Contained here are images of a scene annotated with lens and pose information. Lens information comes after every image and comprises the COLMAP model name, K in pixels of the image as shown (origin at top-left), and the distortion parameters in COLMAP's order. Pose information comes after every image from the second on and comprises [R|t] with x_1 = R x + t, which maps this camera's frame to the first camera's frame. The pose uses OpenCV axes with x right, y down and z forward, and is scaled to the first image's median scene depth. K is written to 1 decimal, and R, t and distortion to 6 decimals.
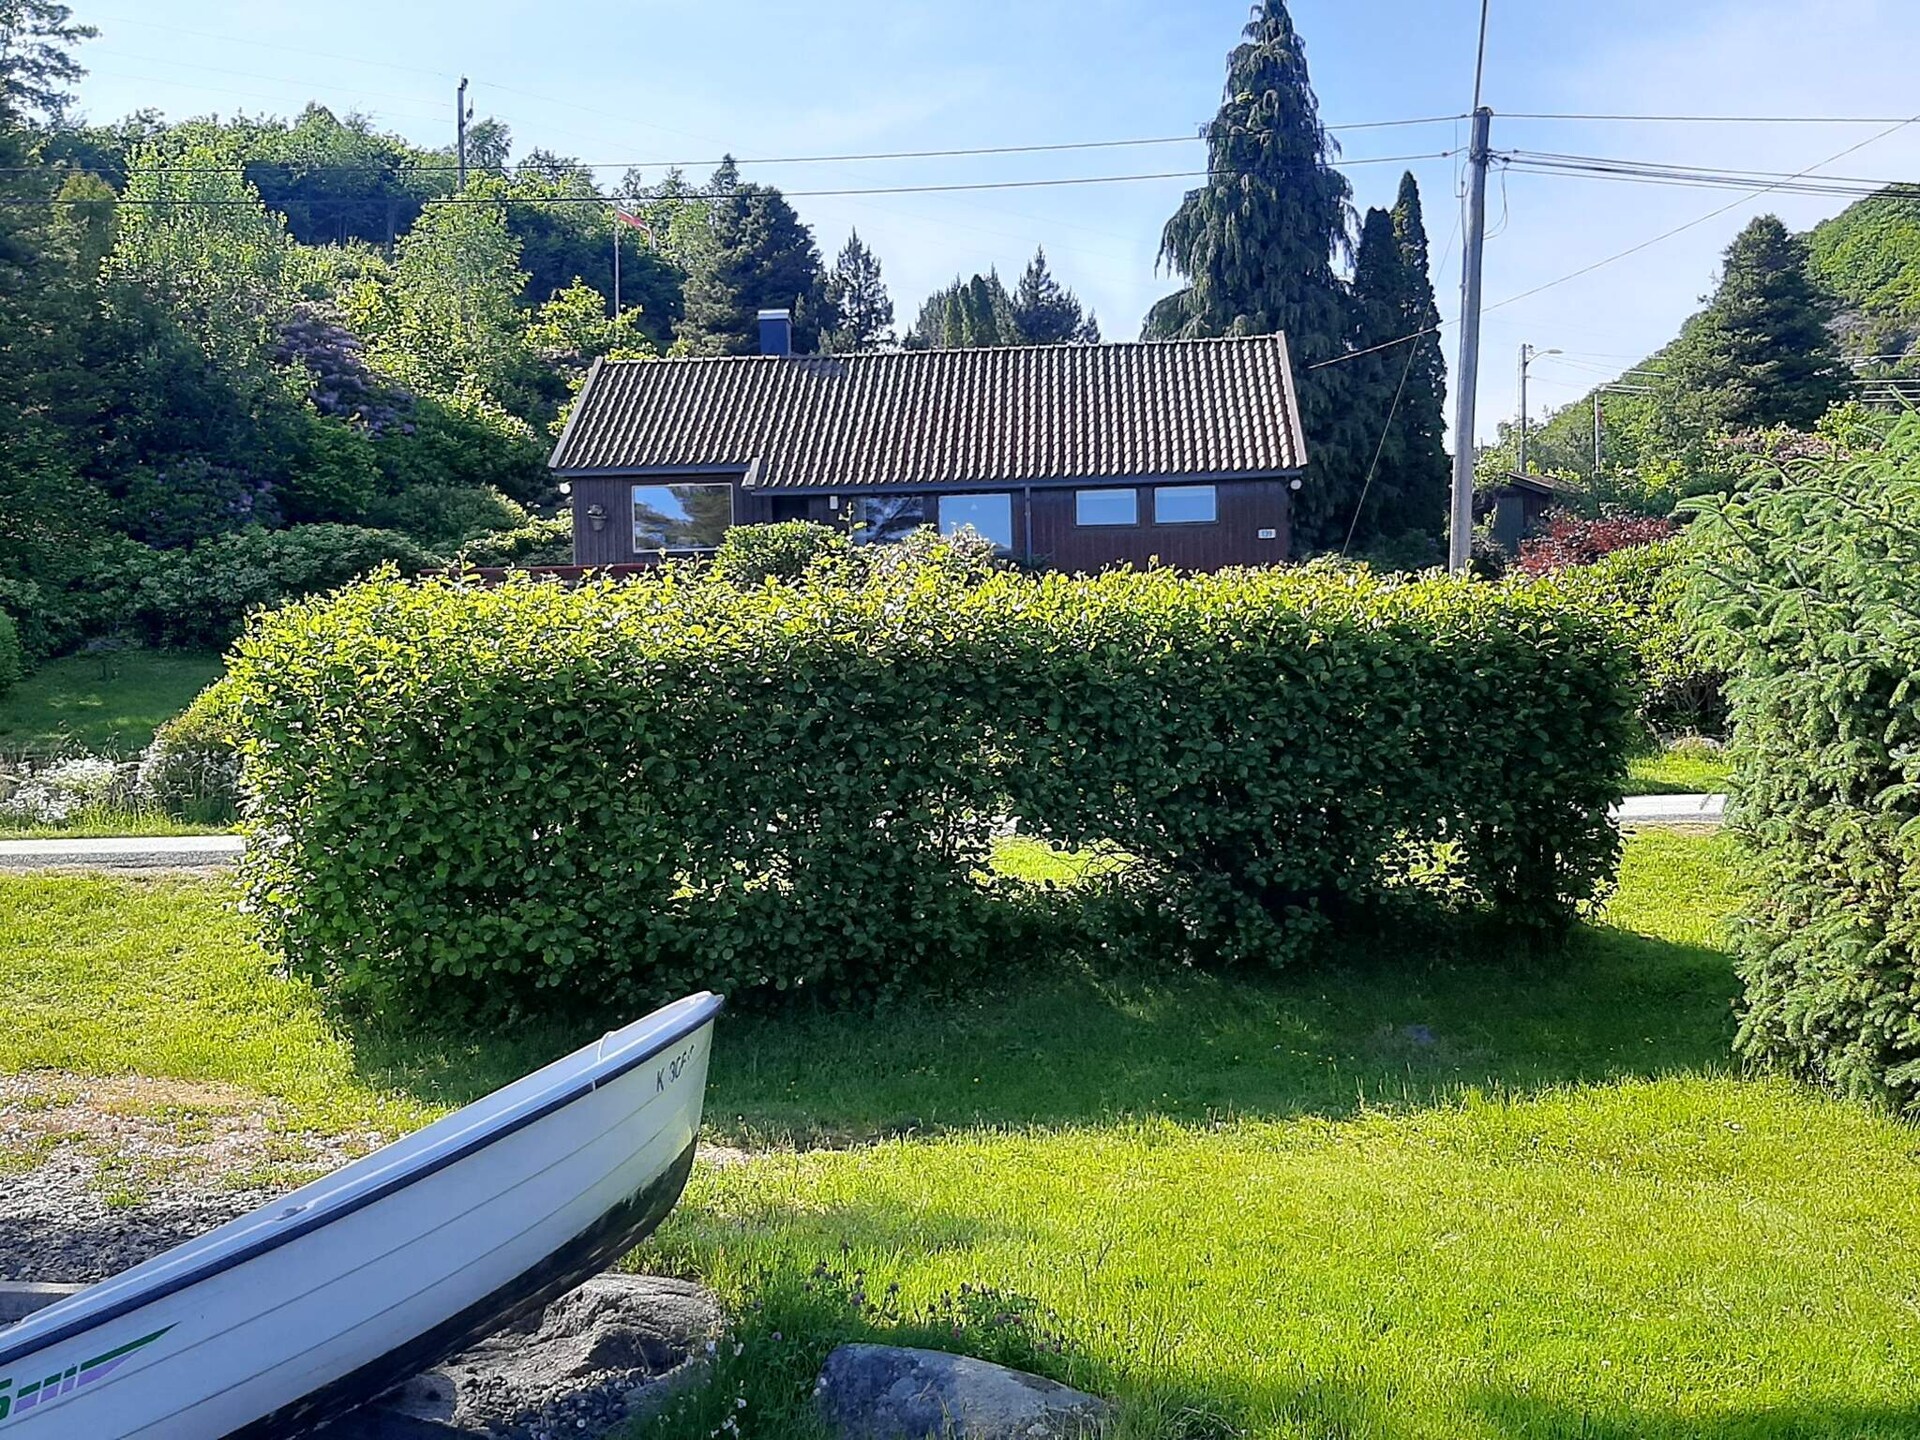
lens RADIAL K [[1960.9, 0, 995.0], [0, 1960.9, 708.0], [0, 0, 1]] dist [0.032026, -0.044163]
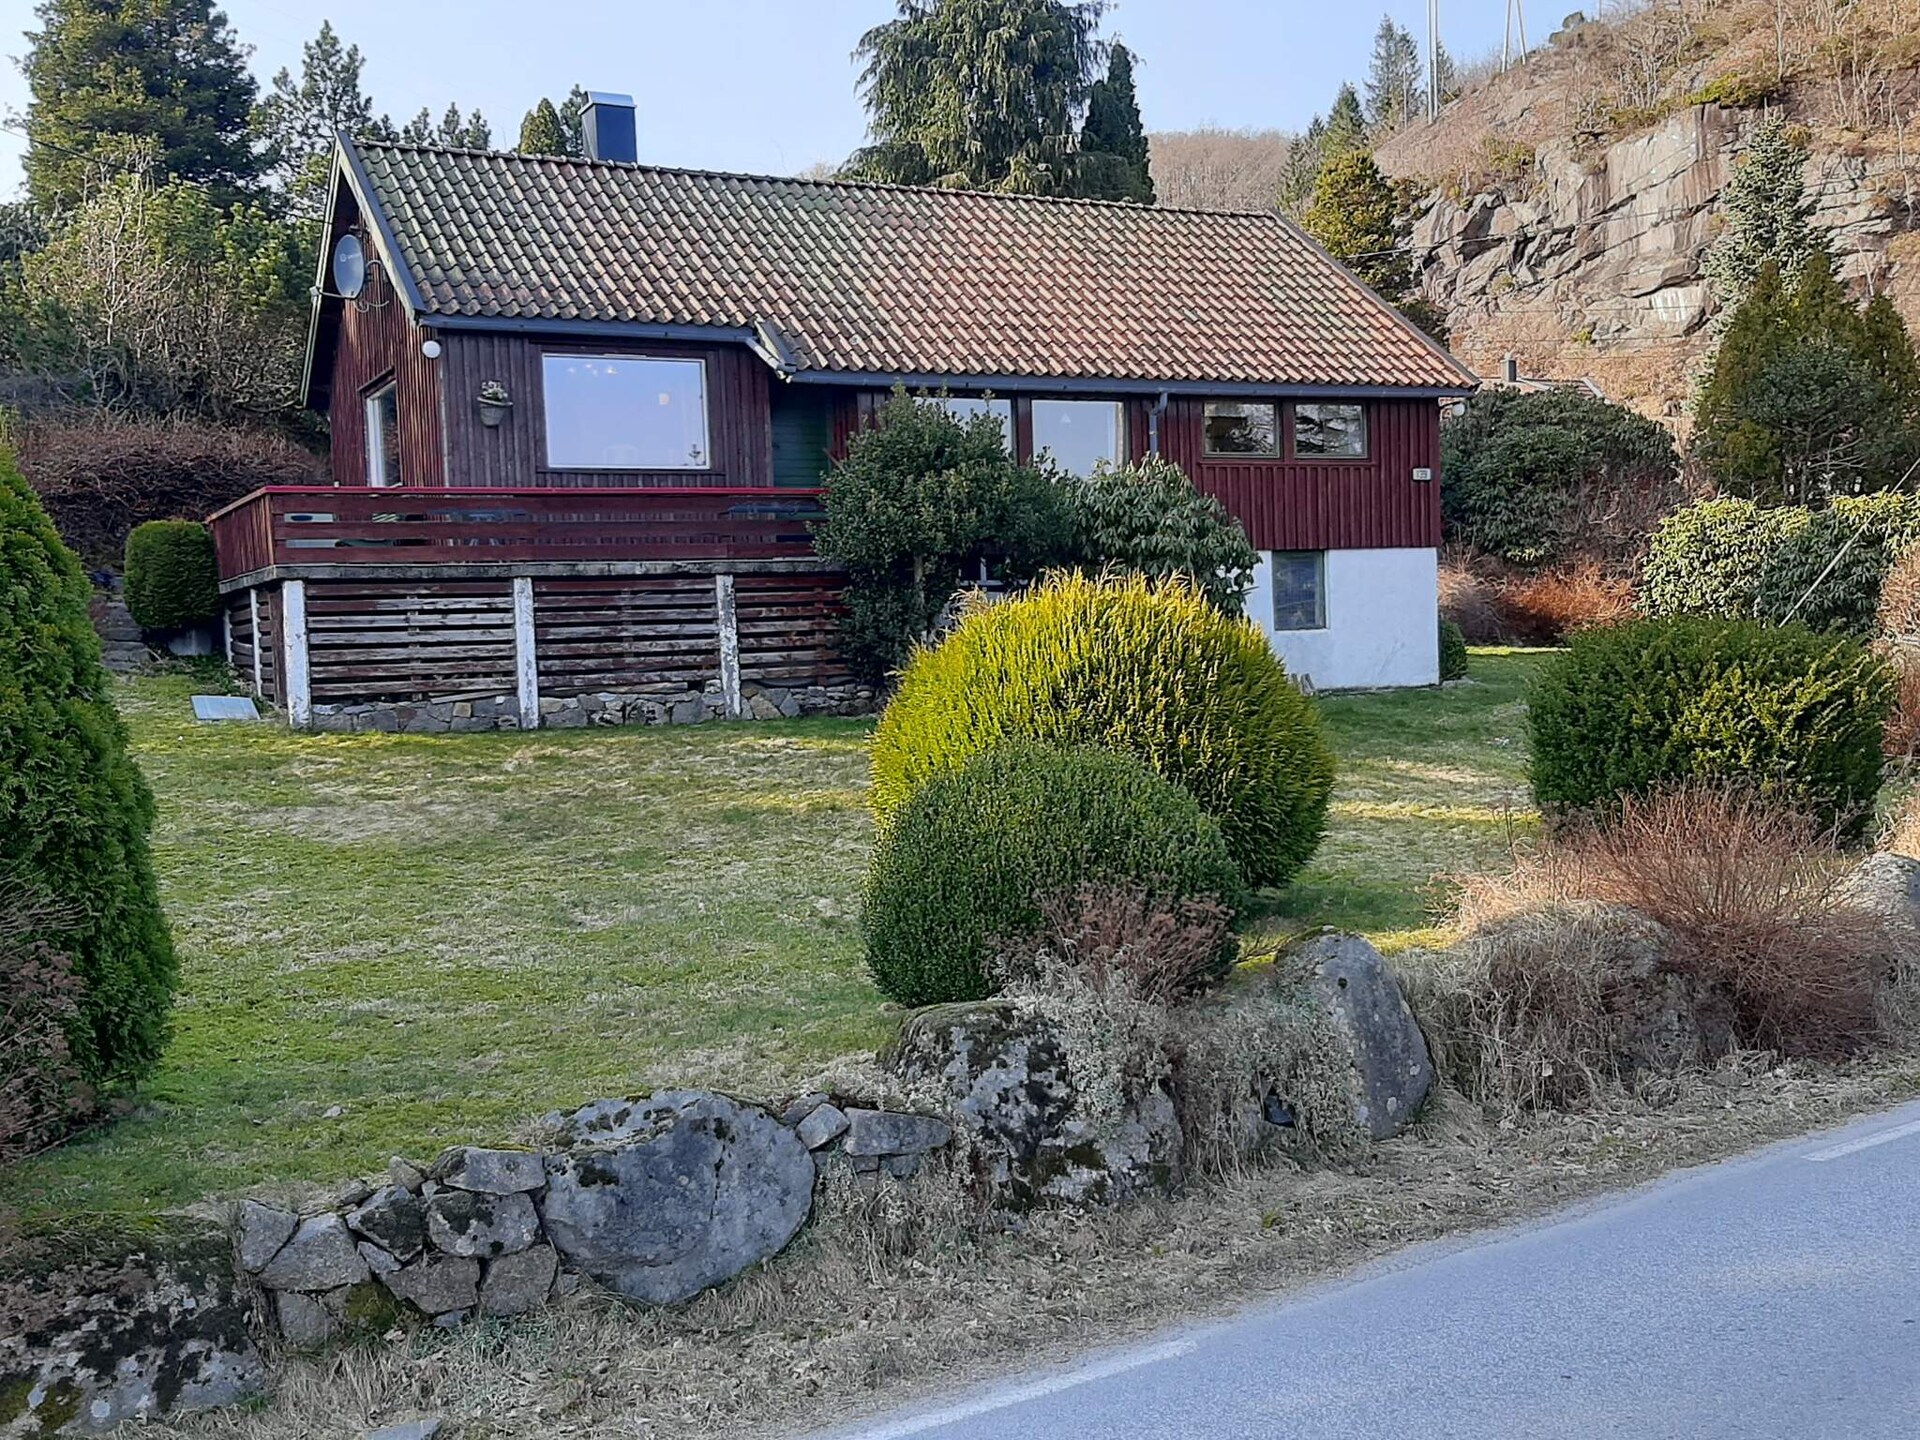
lens RADIAL K [[1960.9, 0, 995.0], [0, 1960.9, 708.0], [0, 0, 1]] dist [0.032026, -0.044163]
pose [[0.860625, -0.022401, 0.508746, -0.377662], [0.006319, 0.999425, 0.033318, -0.026375], [-0.509199, -0.025460, 0.860272, 0.435285]]
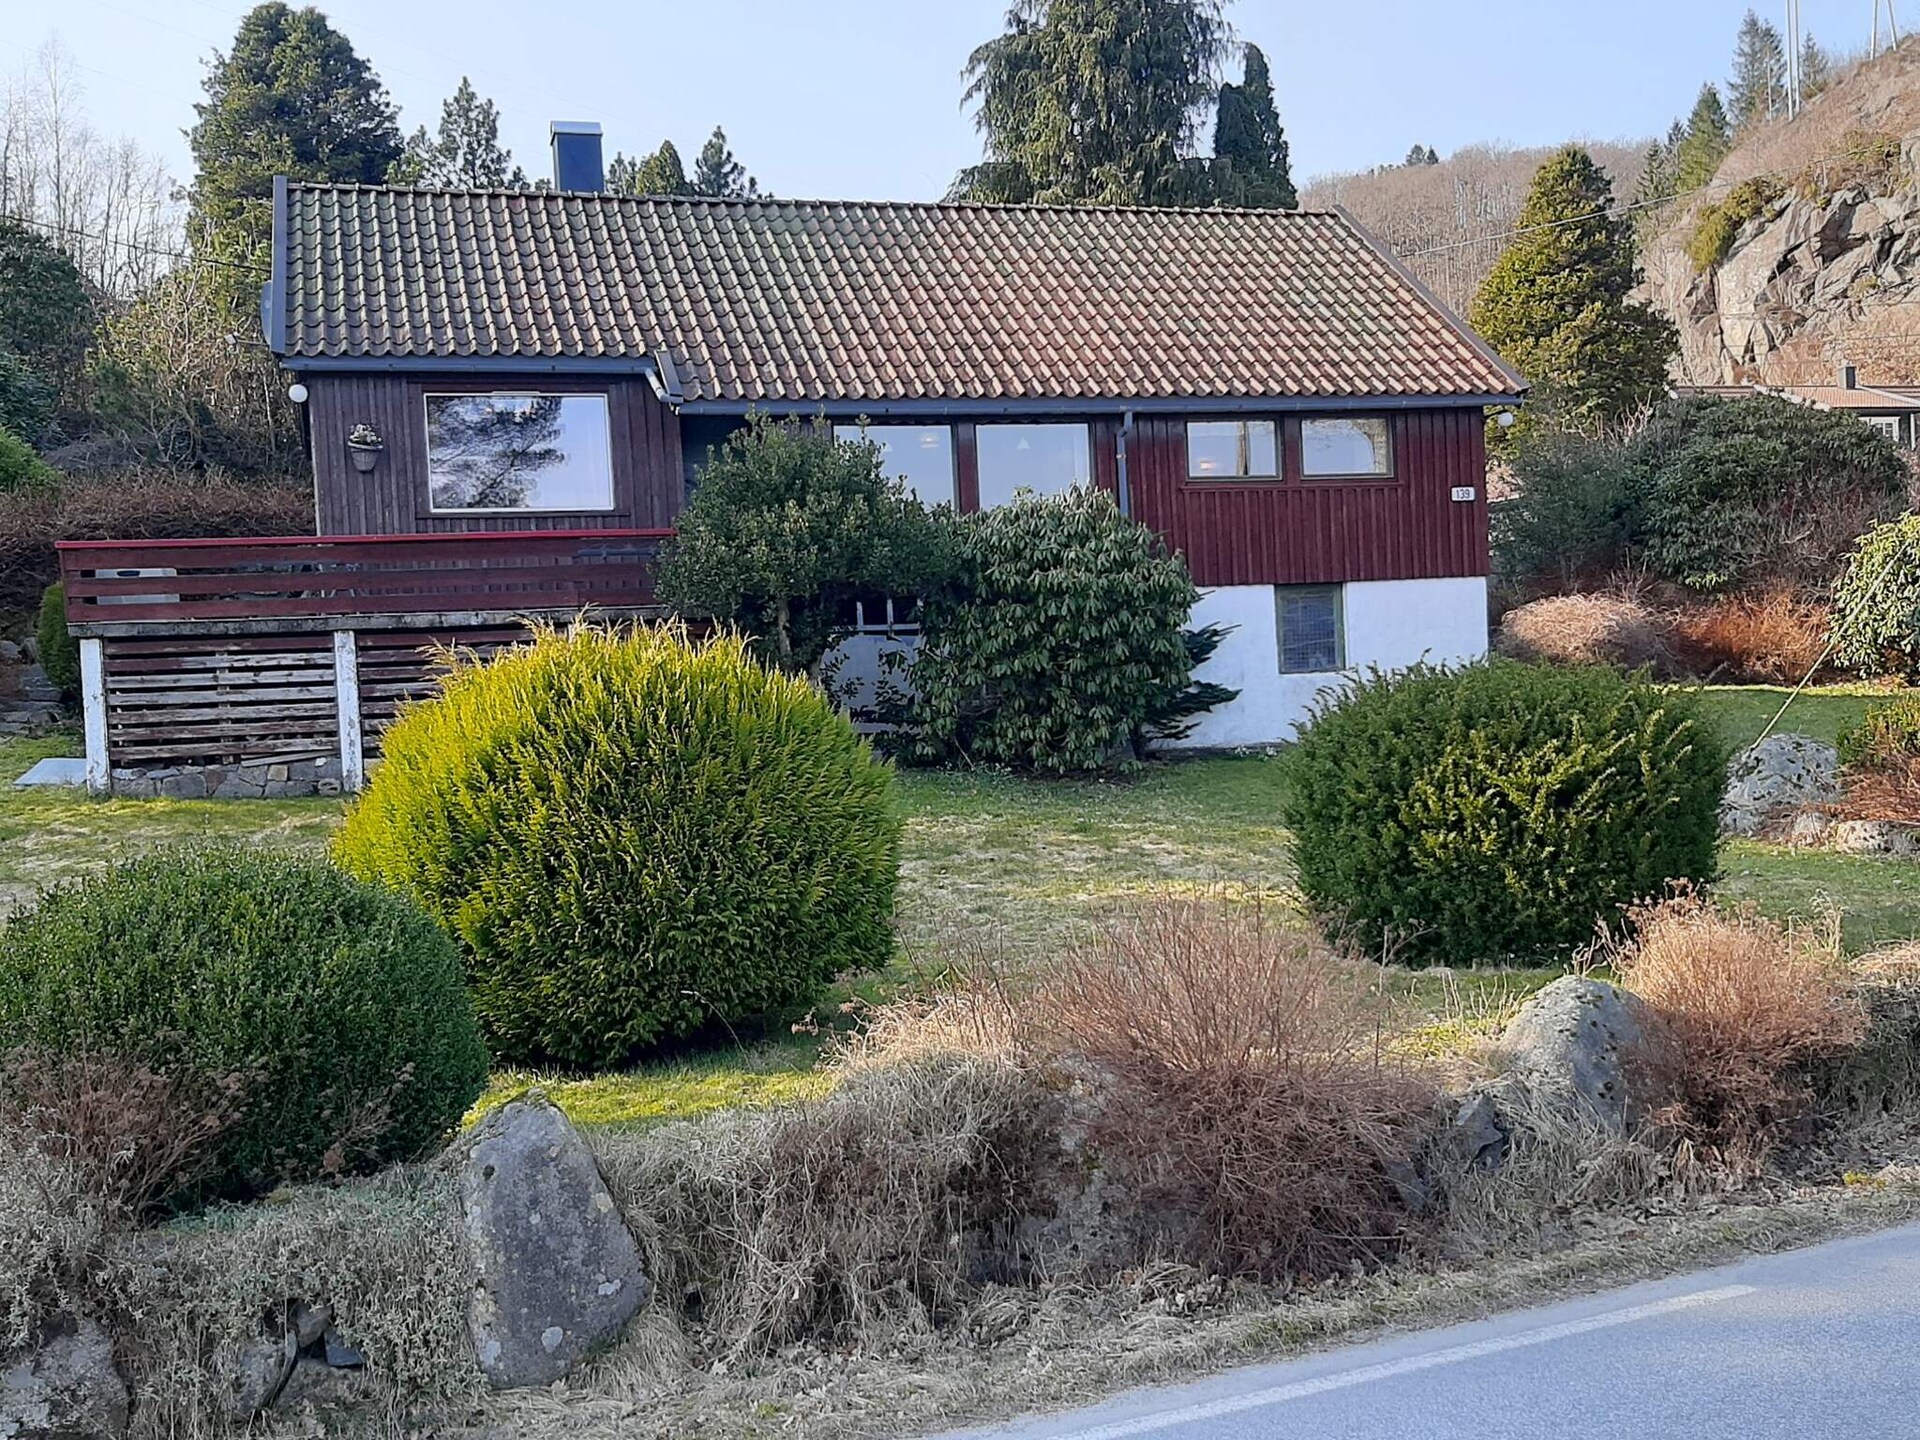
lens RADIAL K [[1960.9, 0, 995.0], [0, 1960.9, 708.0], [0, 0, 1]] dist [0.032026, -0.044163]
pose [[0.939684, -0.020642, 0.341421, -0.229954], [0.017272, 0.999767, 0.012908, -0.028912], [-0.341608, -0.006232, 0.939822, 0.433129]]
